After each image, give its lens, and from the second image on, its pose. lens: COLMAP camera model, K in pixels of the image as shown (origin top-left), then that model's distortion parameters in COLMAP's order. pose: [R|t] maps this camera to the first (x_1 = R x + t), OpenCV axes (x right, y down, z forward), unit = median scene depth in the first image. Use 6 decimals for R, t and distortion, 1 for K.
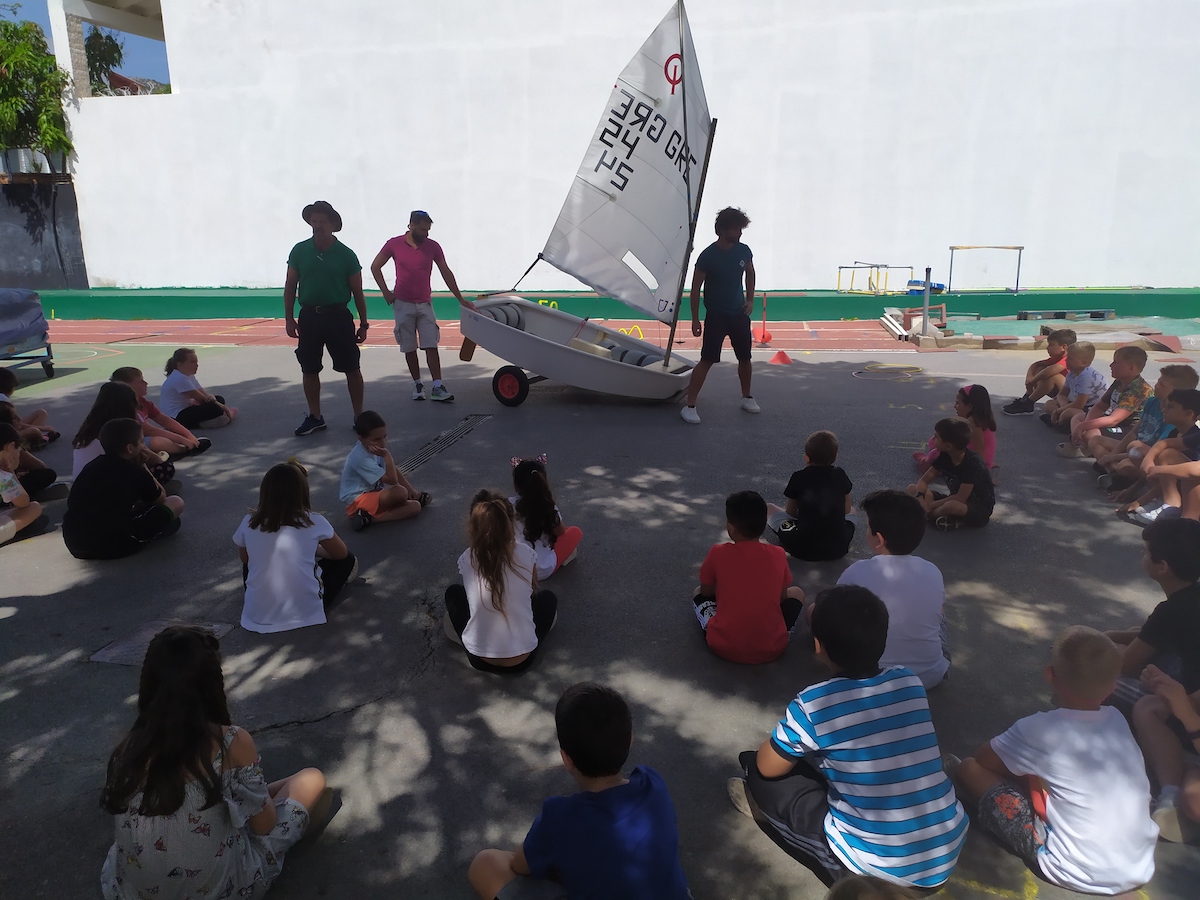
lens RADIAL K [[897.8, 0, 600.0], [0, 897.8, 450.0], [0, 0, 1]] dist [0.078026, -0.063226]
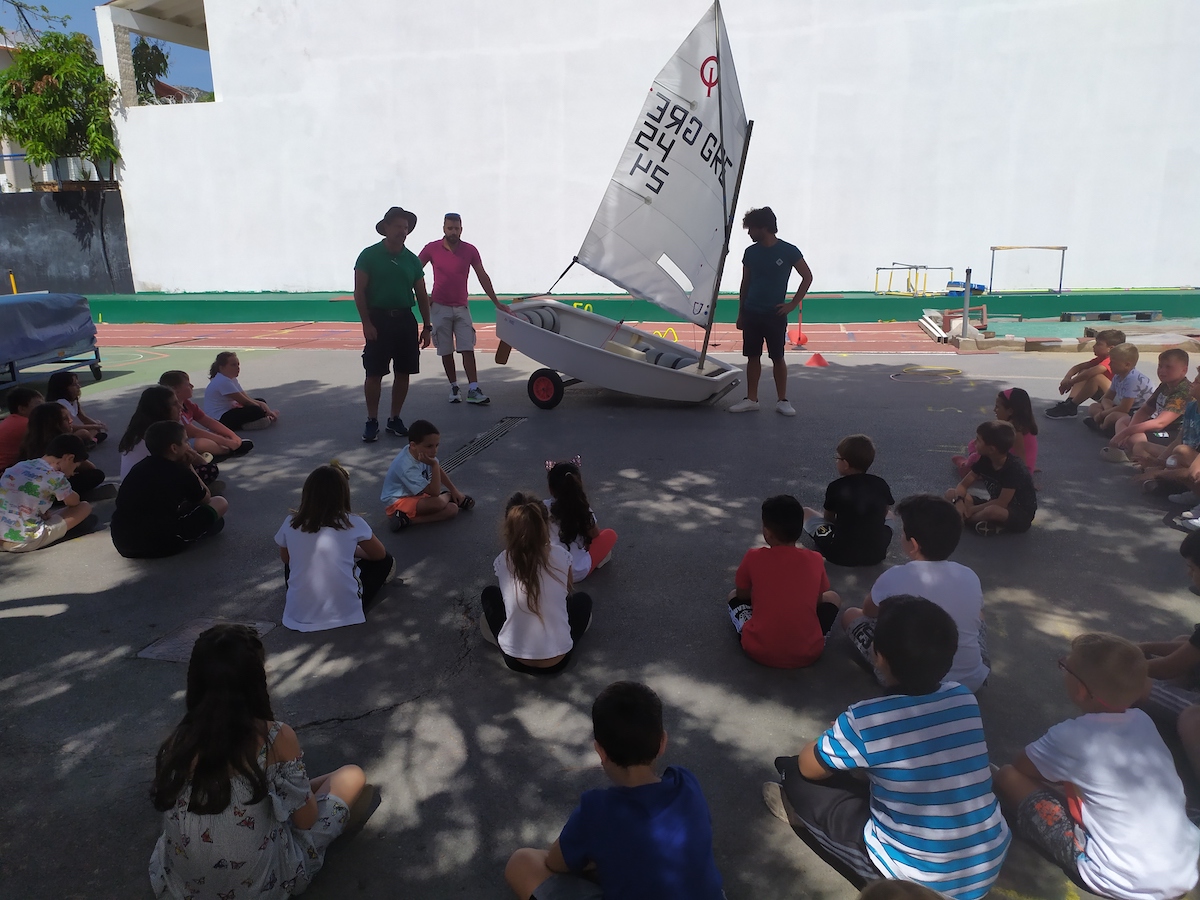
lens RADIAL K [[897.8, 0, 600.0], [0, 897.8, 450.0], [0, 0, 1]] dist [0.078026, -0.063226]
pose [[0.999290, 0.002992, -0.037559, -0.000777], [-0.003088, 0.999992, -0.002494, -0.000410], [0.037552, 0.002609, 0.999291, -0.002454]]
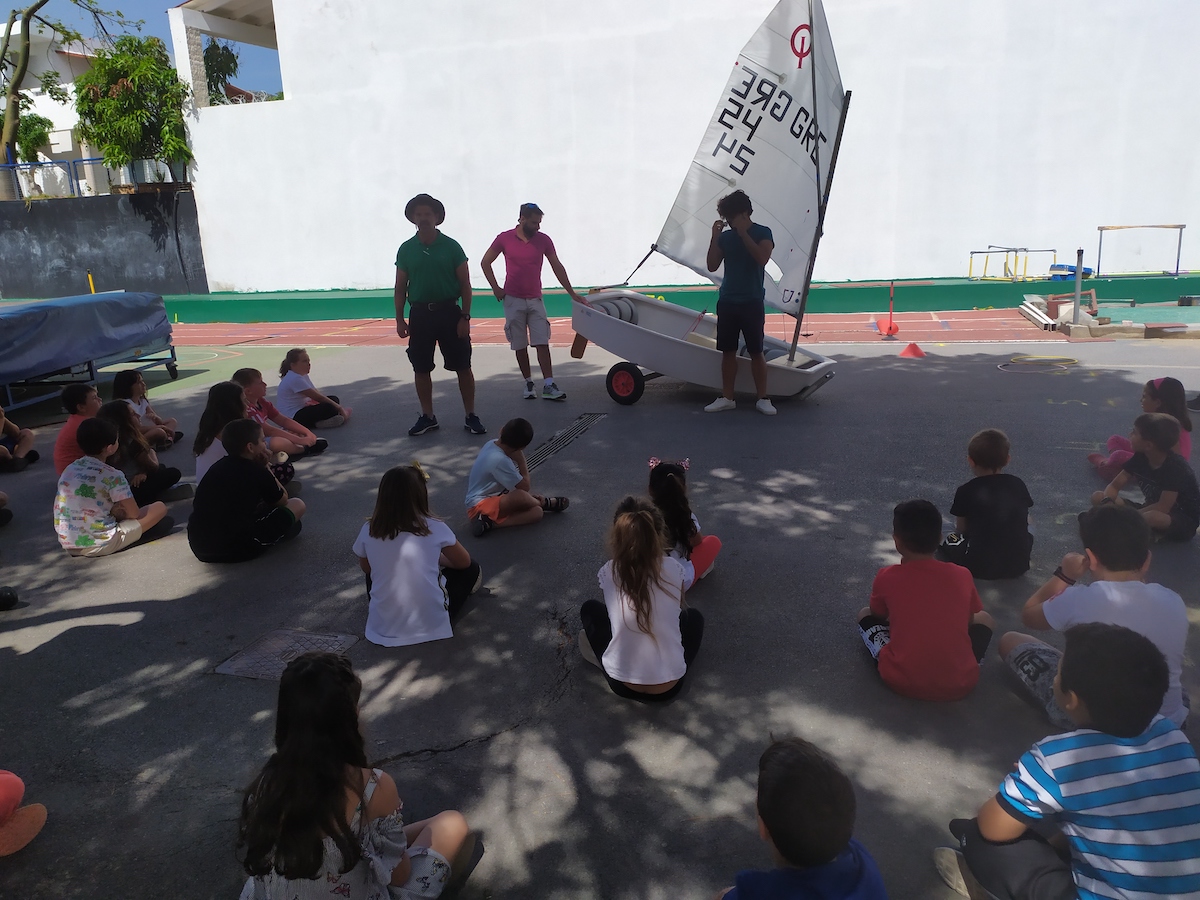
lens RADIAL K [[903.3, 0, 598.0], [0, 903.3, 455.9], [0, 0, 1]] dist [0.086800, -0.072767]
pose [[0.994228, 0.001412, -0.107277, -0.029225], [-0.000541, 0.999967, 0.008147, -0.002110], [0.107285, -0.008041, 0.994196, 0.046507]]
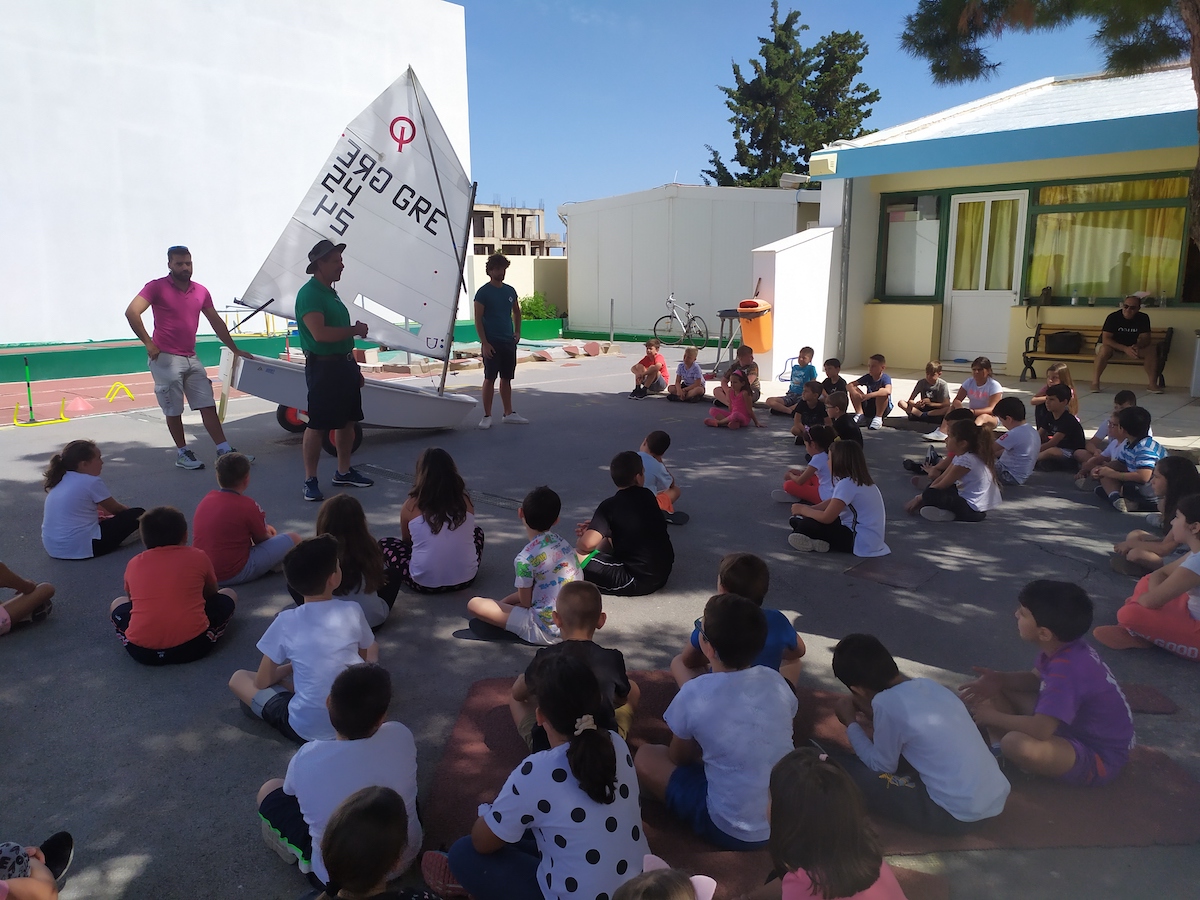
lens RADIAL K [[903.3, 0, 598.0], [0, 903.3, 455.9], [0, 0, 1]] dist [0.086800, -0.072767]
pose [[0.481397, -0.165675, 0.860703, -0.986080], [0.205202, 0.975986, 0.073094, -0.080247], [-0.852144, 0.141431, 0.503834, 0.356521]]
